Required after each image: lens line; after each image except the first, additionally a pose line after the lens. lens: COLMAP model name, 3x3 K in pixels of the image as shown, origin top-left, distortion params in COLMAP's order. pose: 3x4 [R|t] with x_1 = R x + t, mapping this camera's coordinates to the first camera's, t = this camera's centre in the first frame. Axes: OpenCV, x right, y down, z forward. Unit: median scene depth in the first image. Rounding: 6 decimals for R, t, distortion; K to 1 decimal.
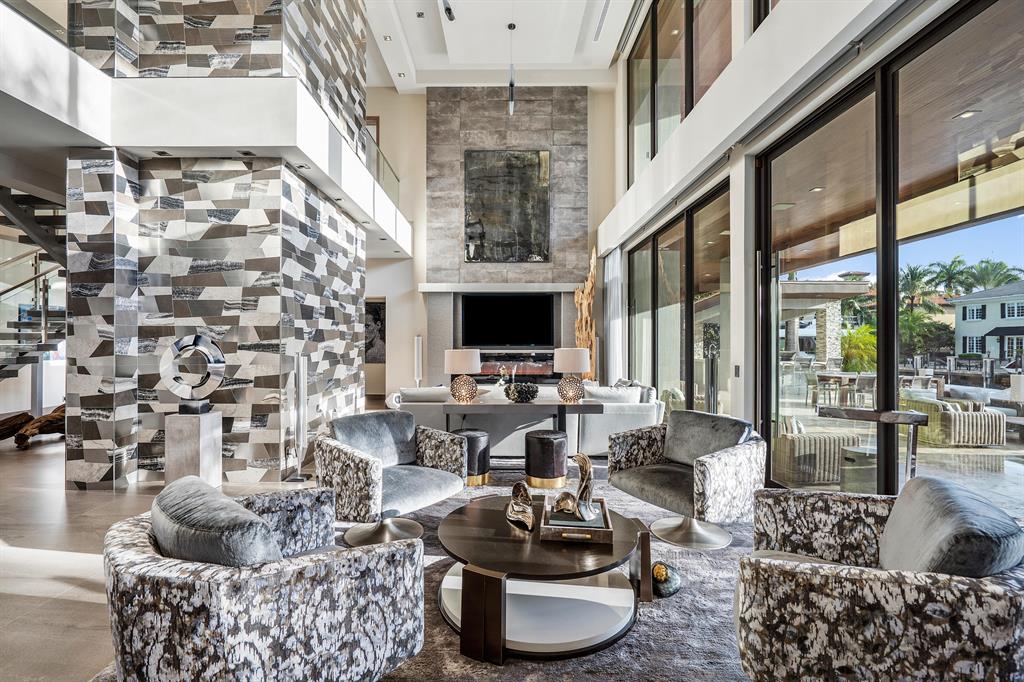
lens RADIAL K [[471.6, 0, 511.3], [0, 471.6, 342.4], [0, 0, 1]] dist [-0.012353, 0.001271]
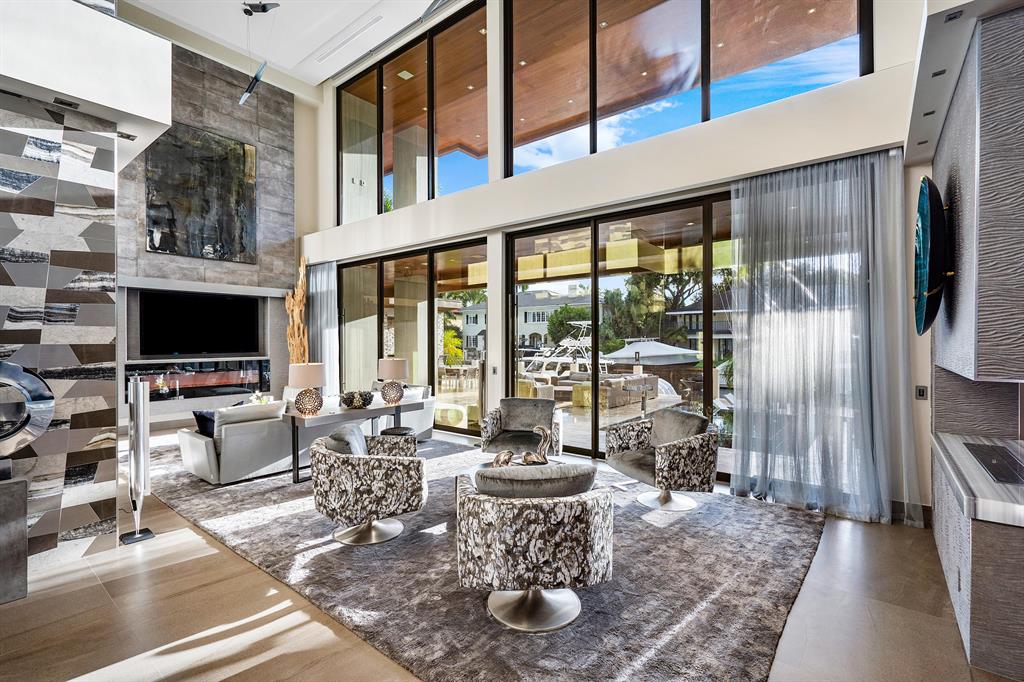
lens RADIAL K [[471.6, 0, 514.2], [0, 471.6, 341.5], [0, 0, 1]] dist [-0.012353, 0.001271]
pose [[0.601702, -0.005506, 0.798702, -0.361231], [-0.001874, 0.999964, 0.008305, -0.023663], [-0.798718, -0.006494, 0.601670, 0.013651]]
